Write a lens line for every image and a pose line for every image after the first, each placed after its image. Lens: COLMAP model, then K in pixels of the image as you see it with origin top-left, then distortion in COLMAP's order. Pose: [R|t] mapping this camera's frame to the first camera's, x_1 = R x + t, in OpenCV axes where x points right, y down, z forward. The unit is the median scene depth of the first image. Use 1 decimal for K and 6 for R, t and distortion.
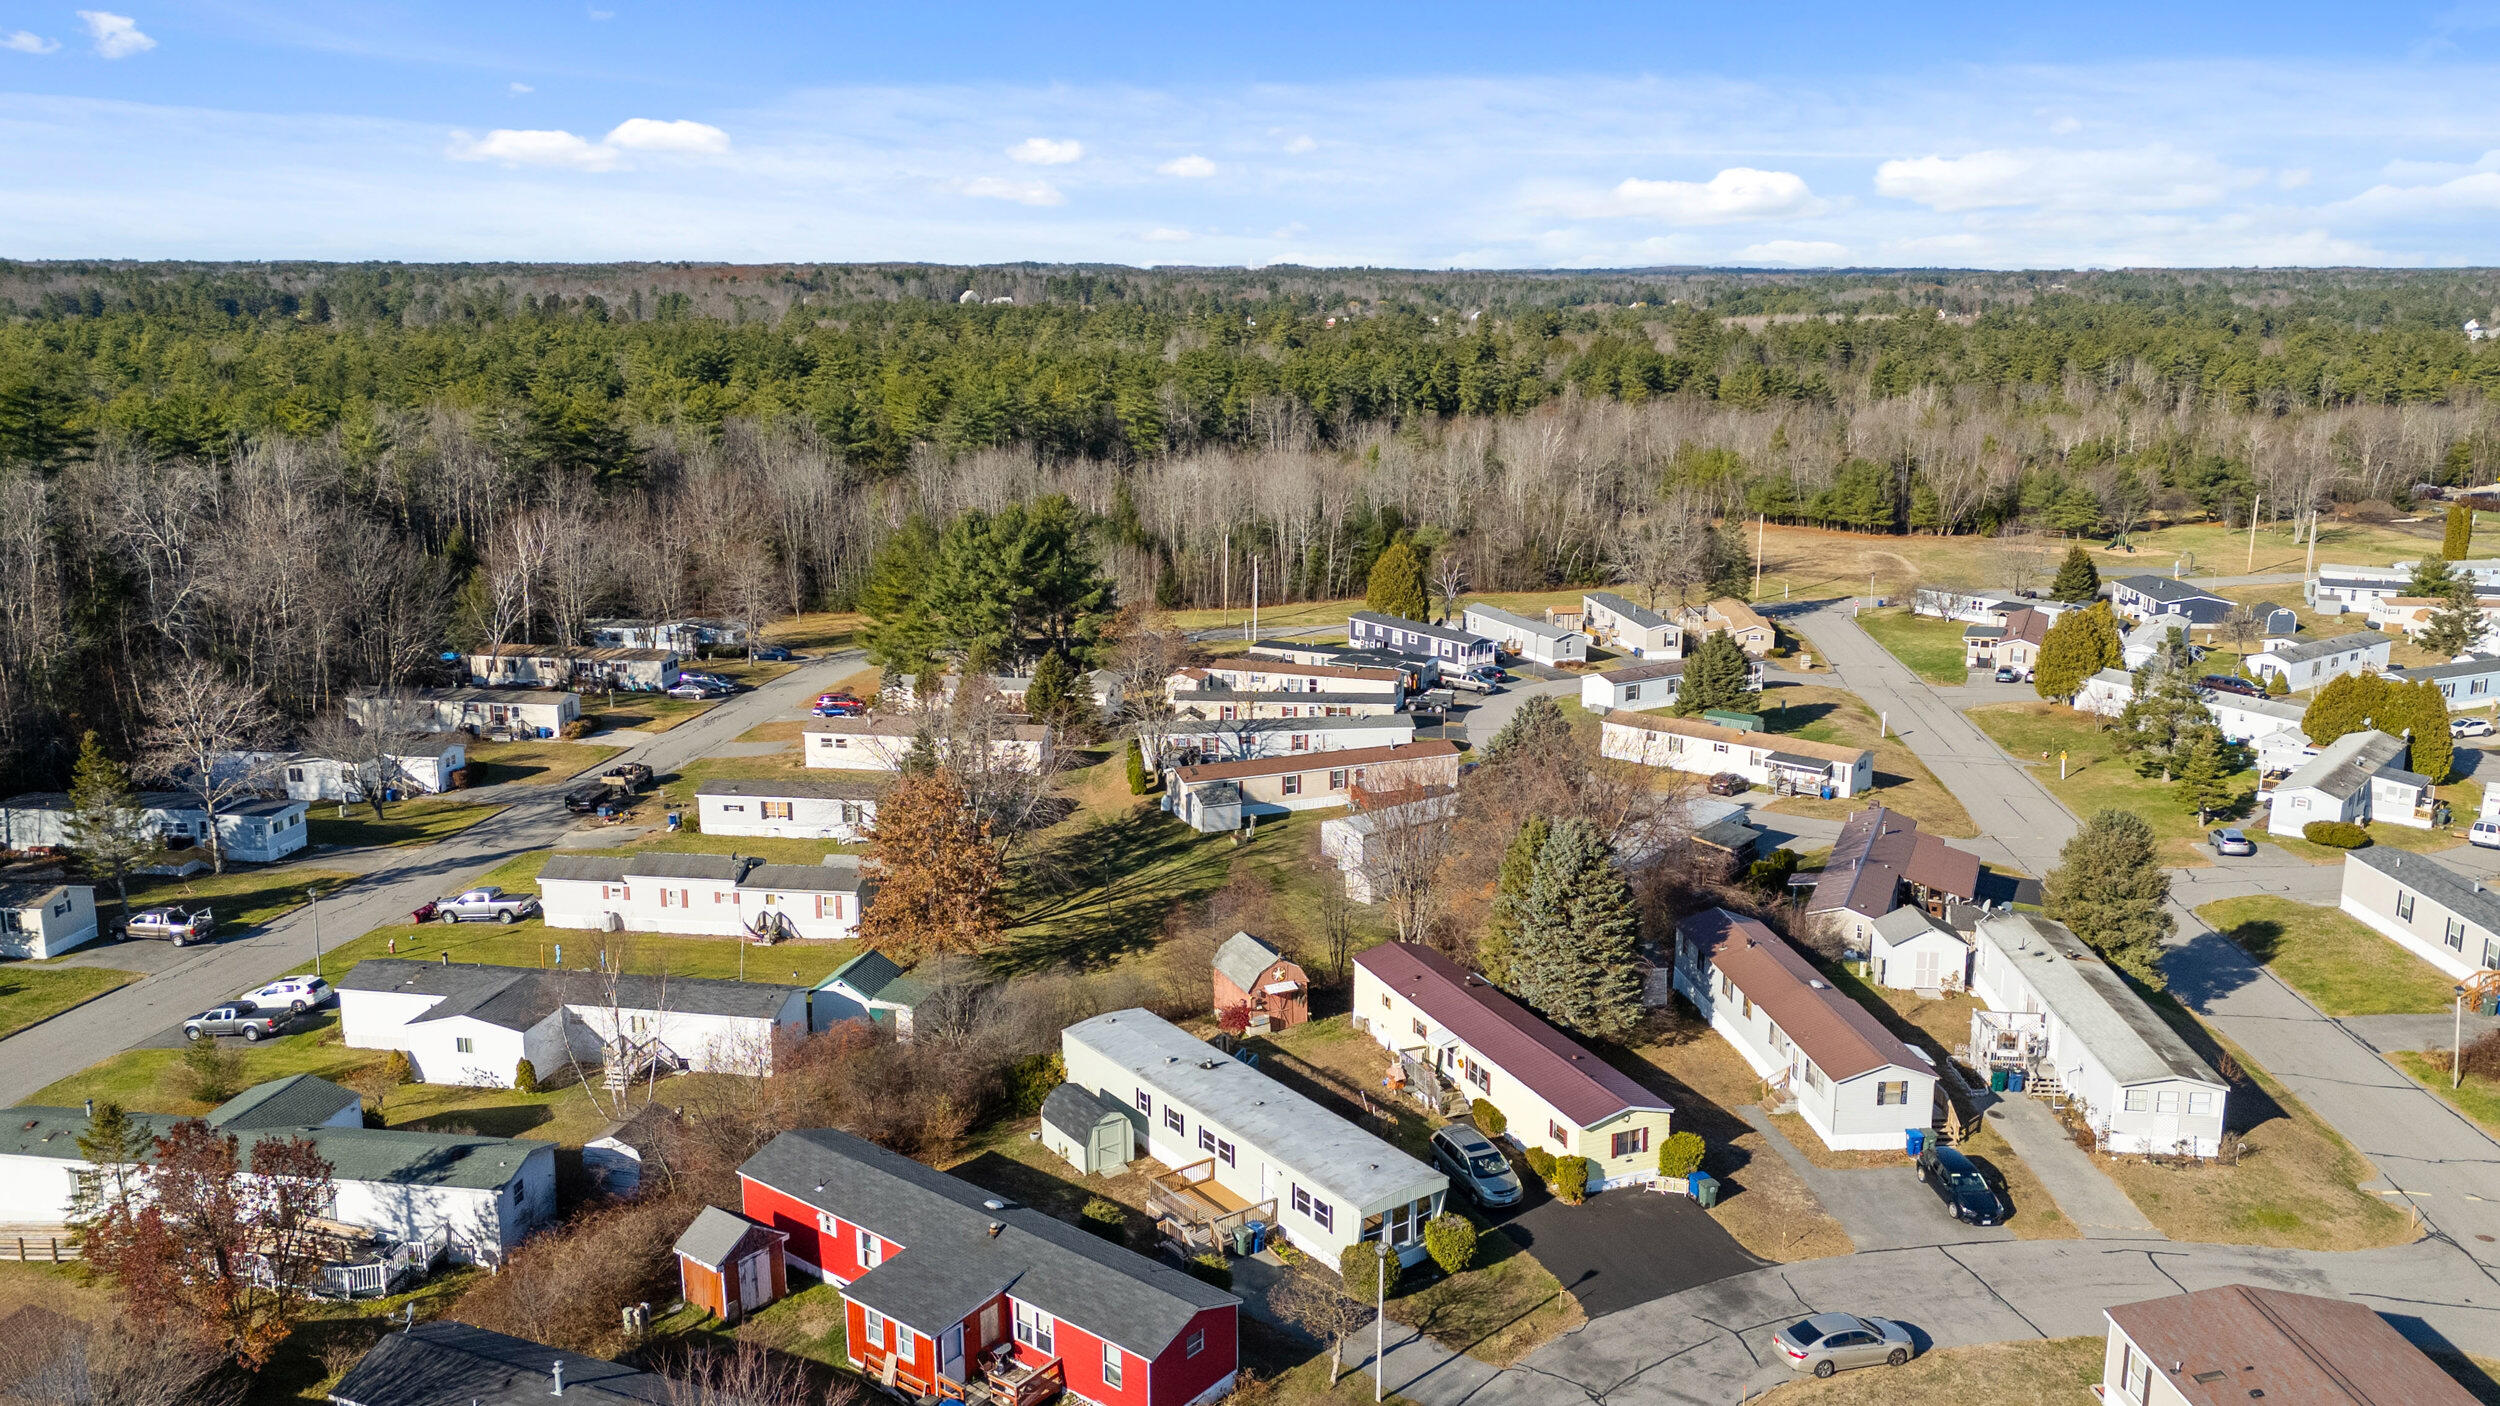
lens RADIAL K [[1801.8, 0, 1250.0], [0, 1801.8, 703.0], [0, 0, 1]] dist [0.097911, -0.093486]
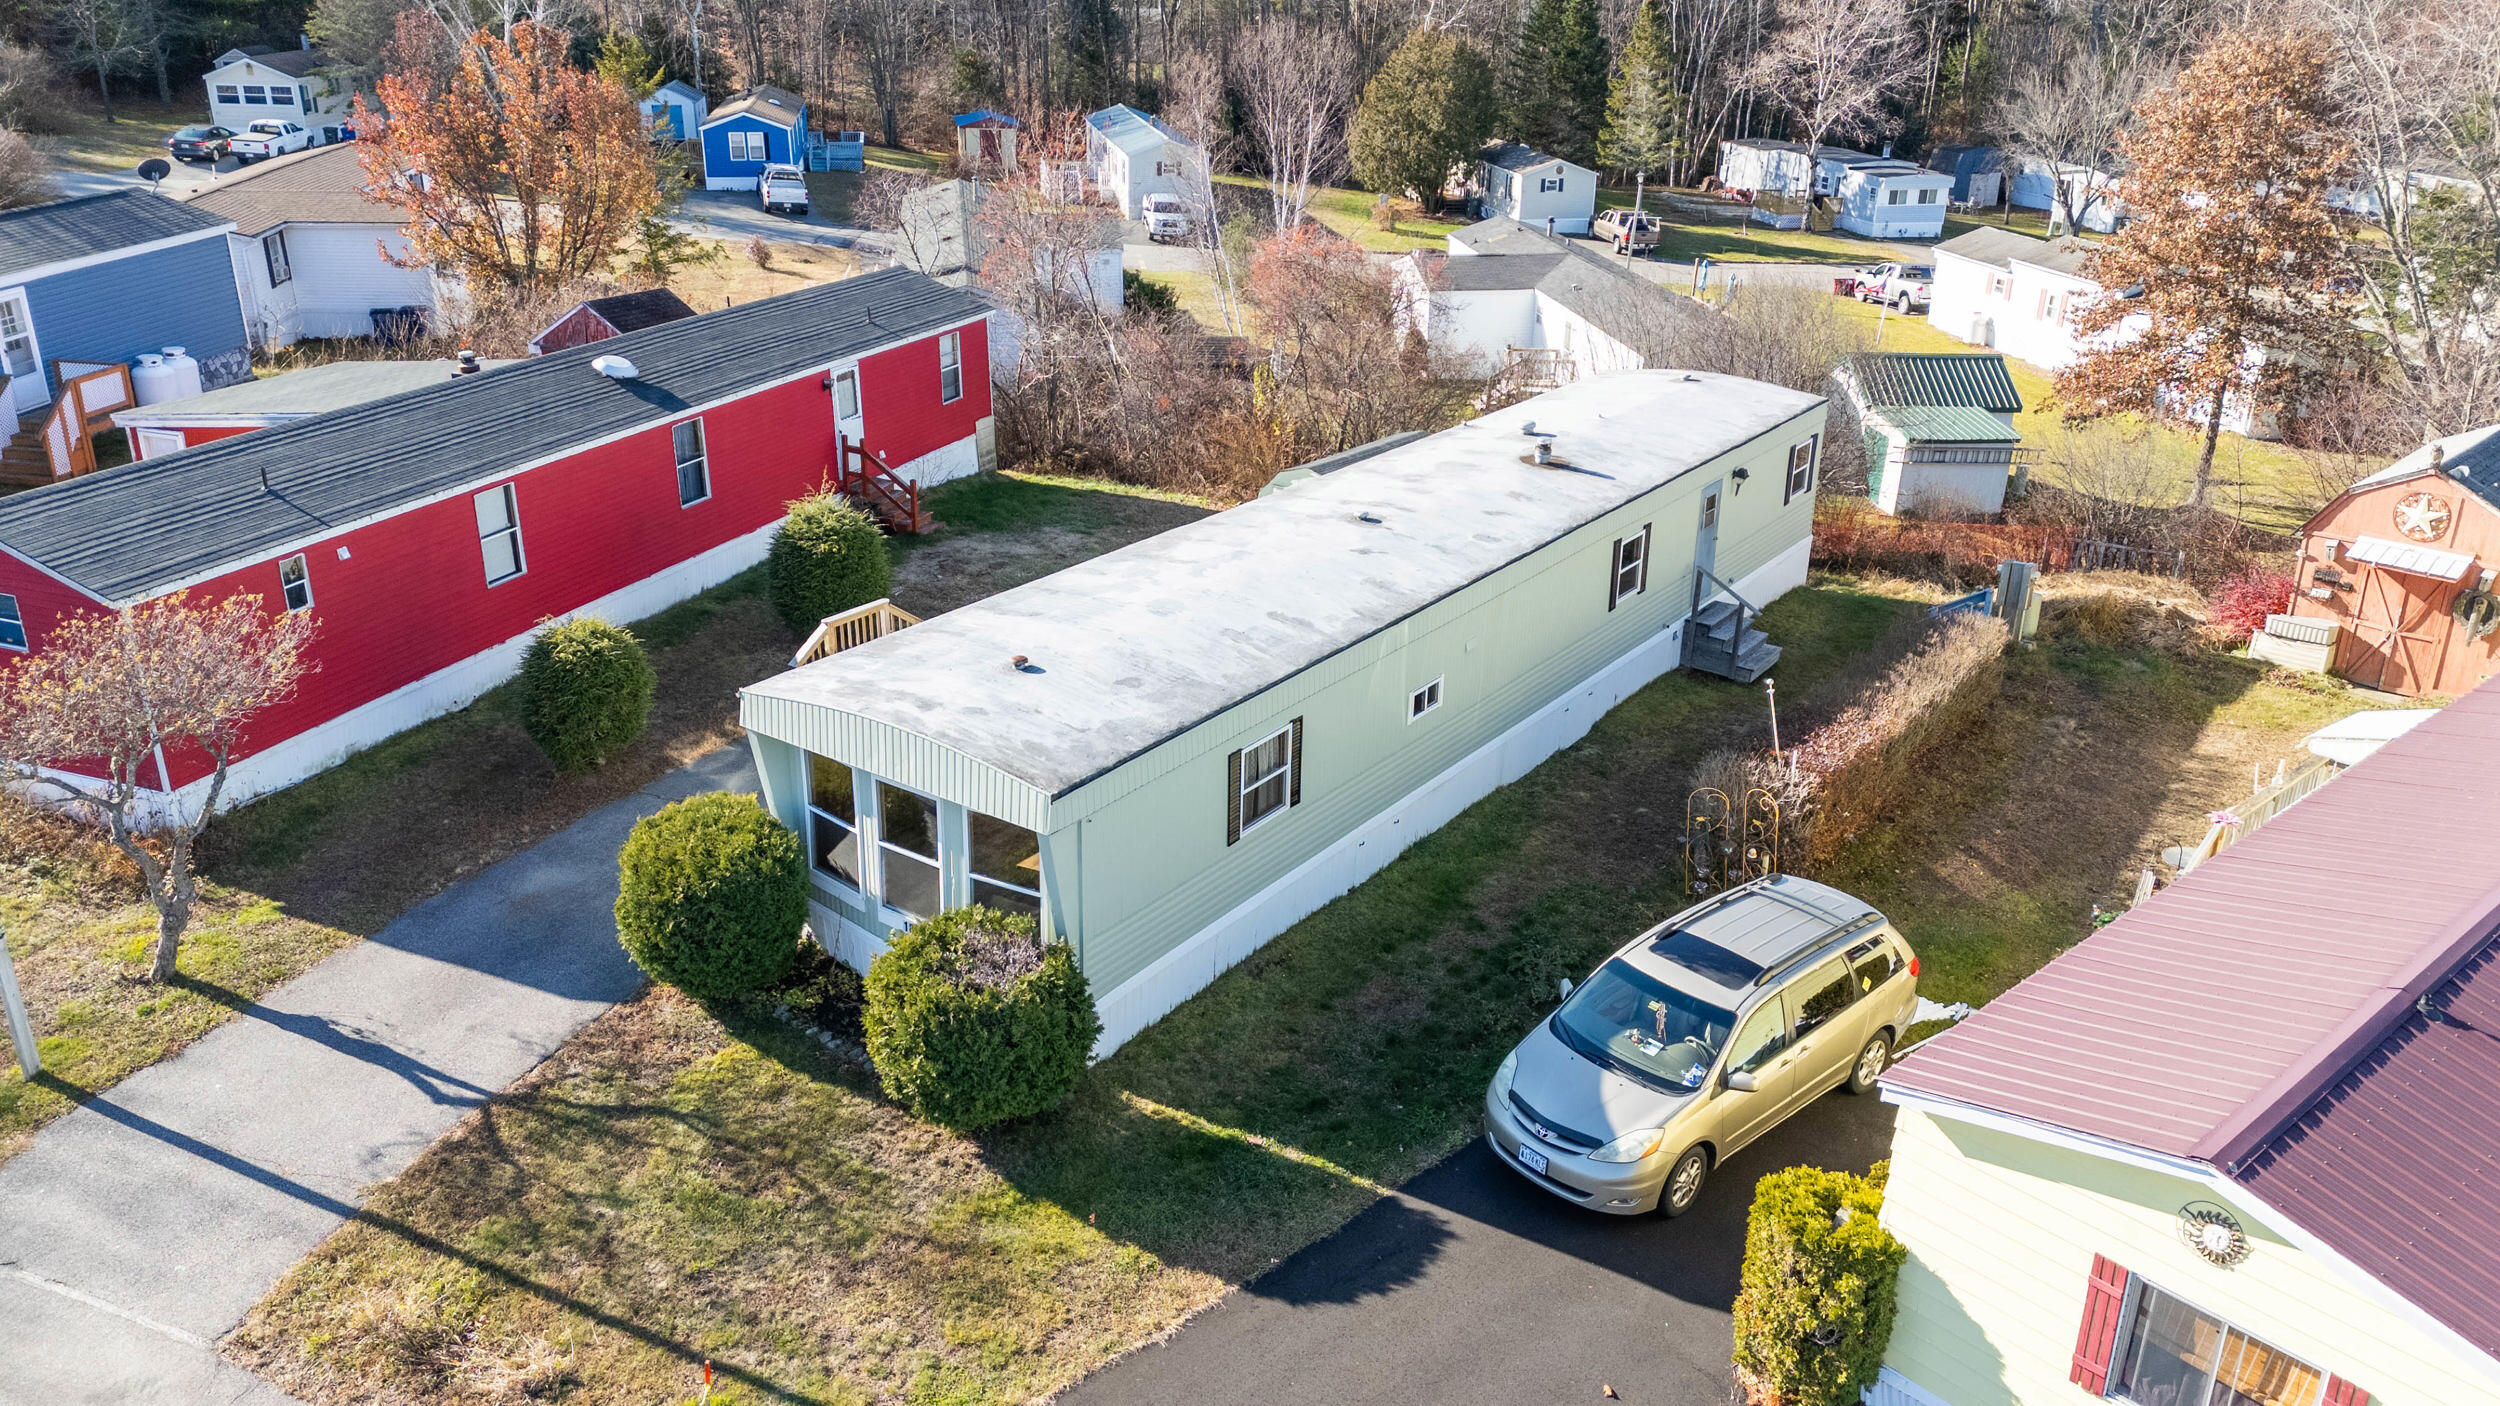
lens RADIAL K [[1790.2, 0, 1263.9], [0, 1790.2, 731.7], [0, 0, 1]] dist [0.084317, -0.094447]
pose [[0.320691, 0.381265, -0.867061, 0.272562], [-0.211858, 0.921090, 0.326665, 0.138399], [0.923187, 0.078936, 0.376159, 0.776525]]
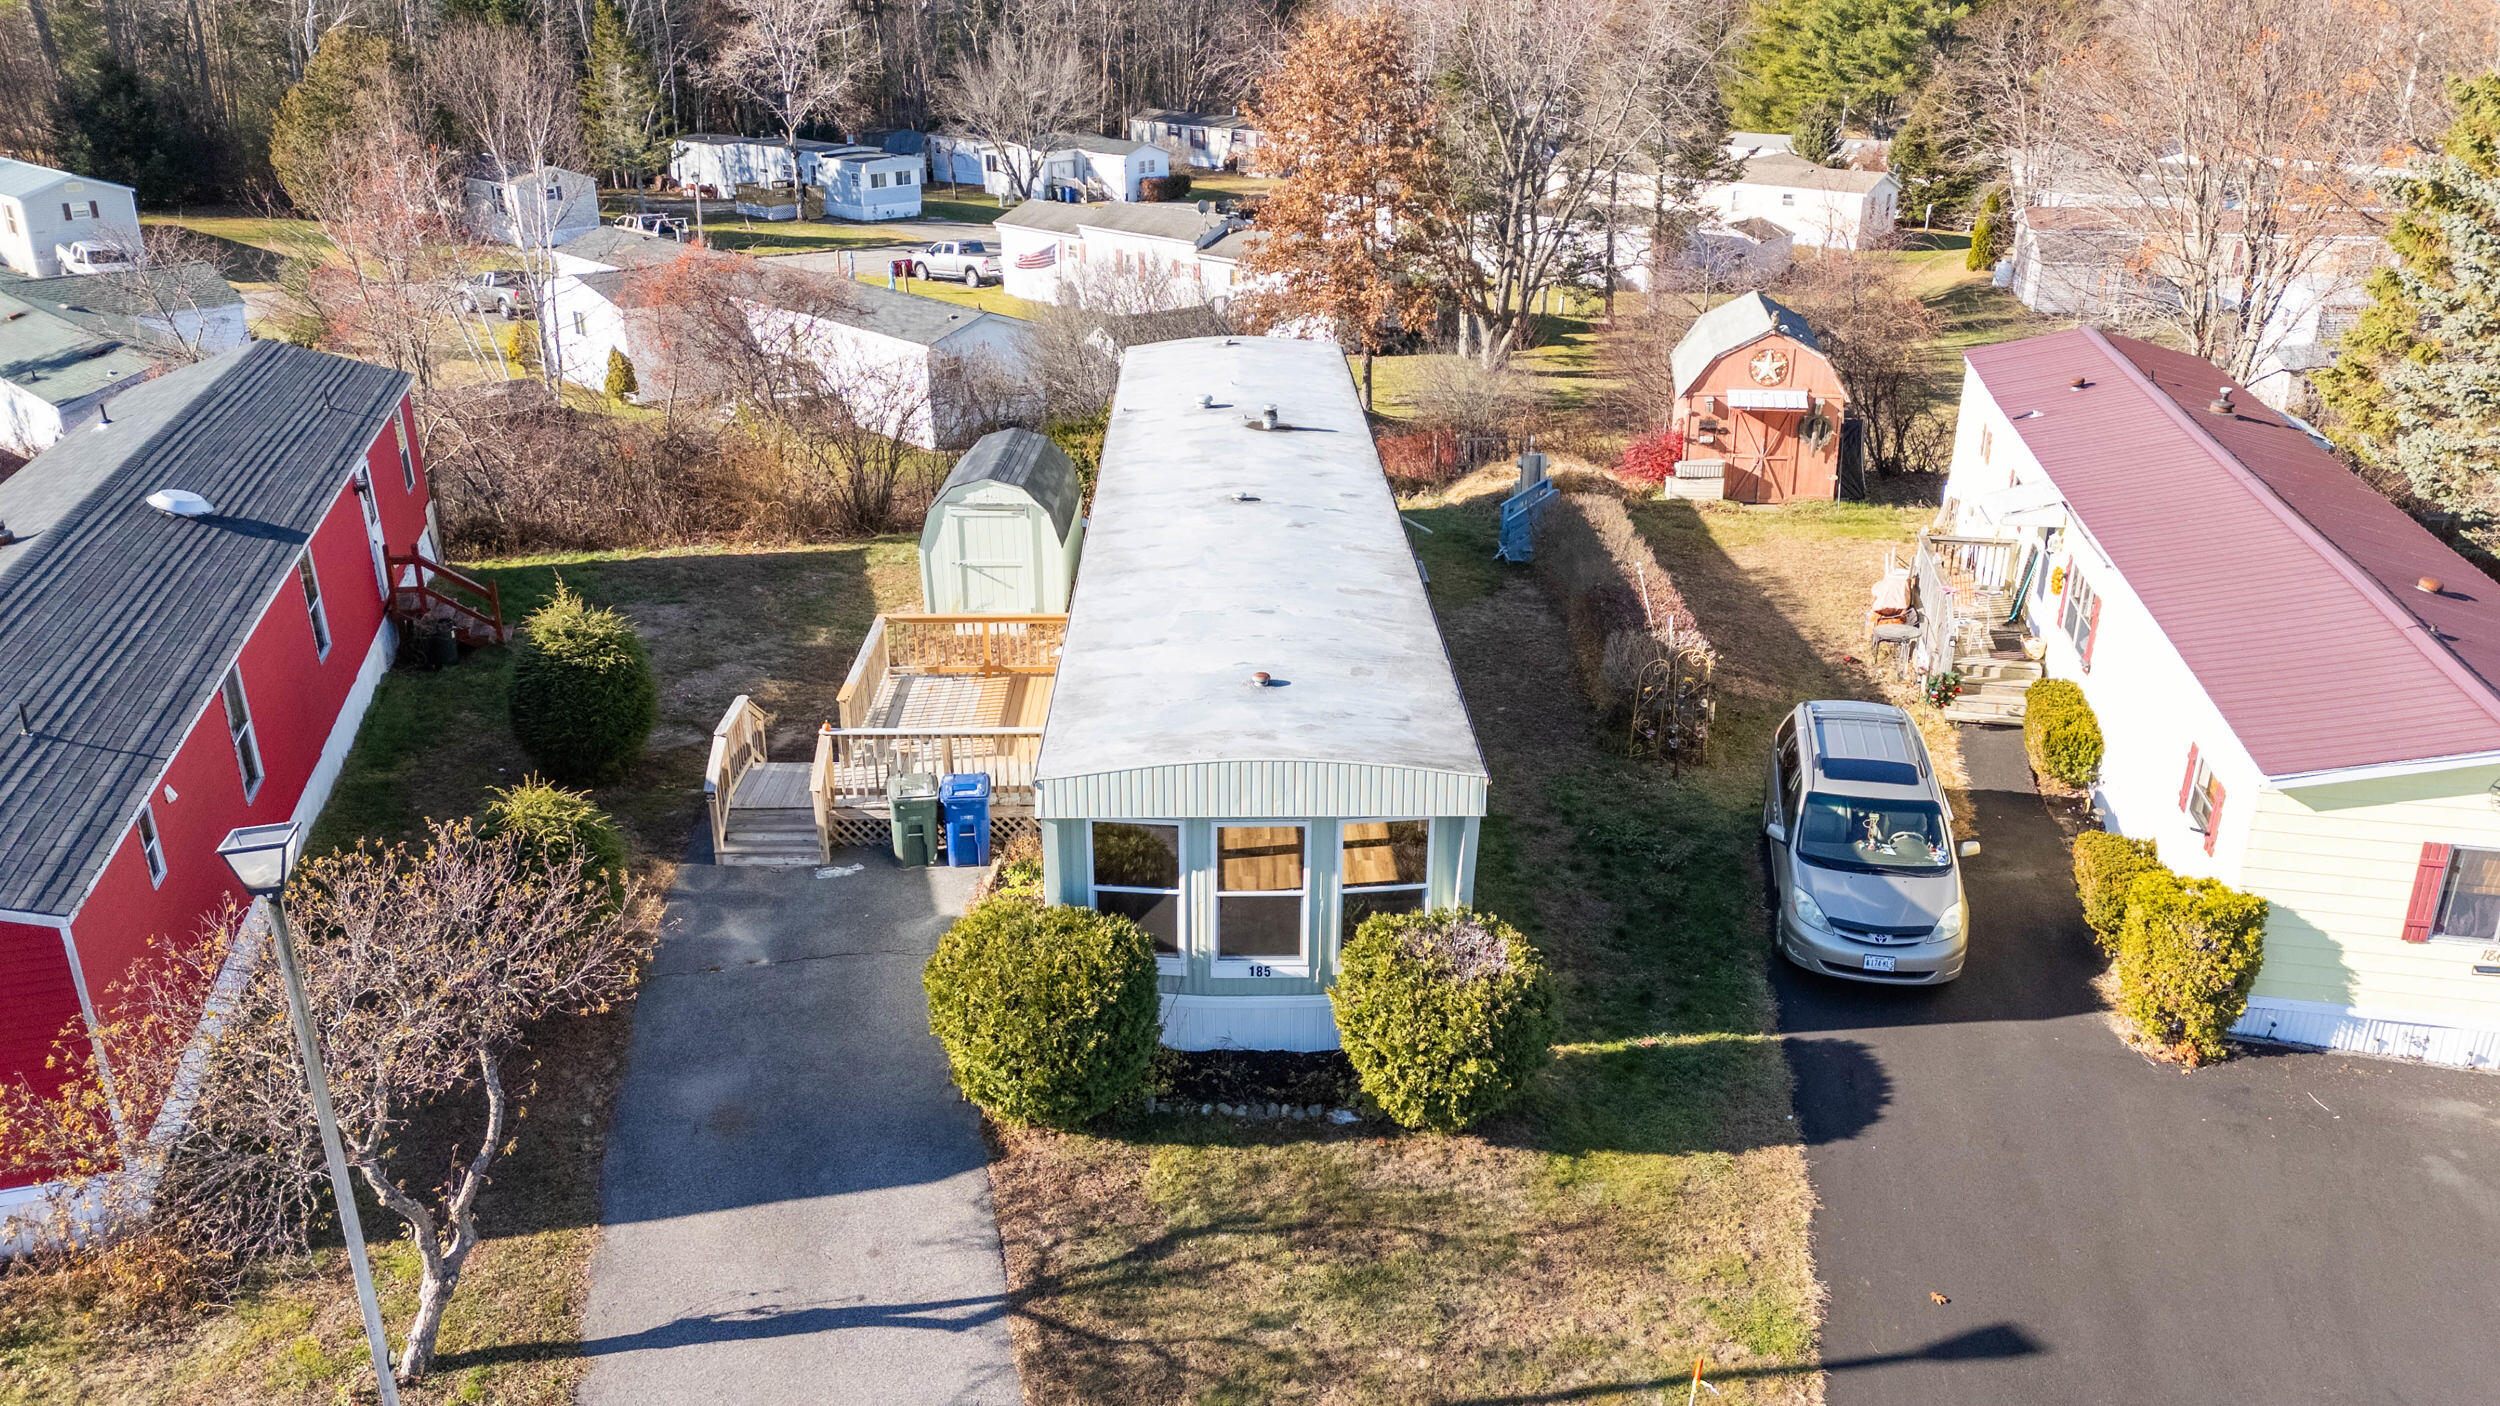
lens RADIAL K [[1801.8, 0, 1250.0], [0, 1801.8, 703.0], [0, 0, 1]] dist [0.097911, -0.093486]
pose [[0.819285, 0.217744, -0.530434, 0.177637], [-0.117909, 0.969297, 0.215781, 0.166789], [0.561133, -0.114243, 0.819804, 0.644966]]
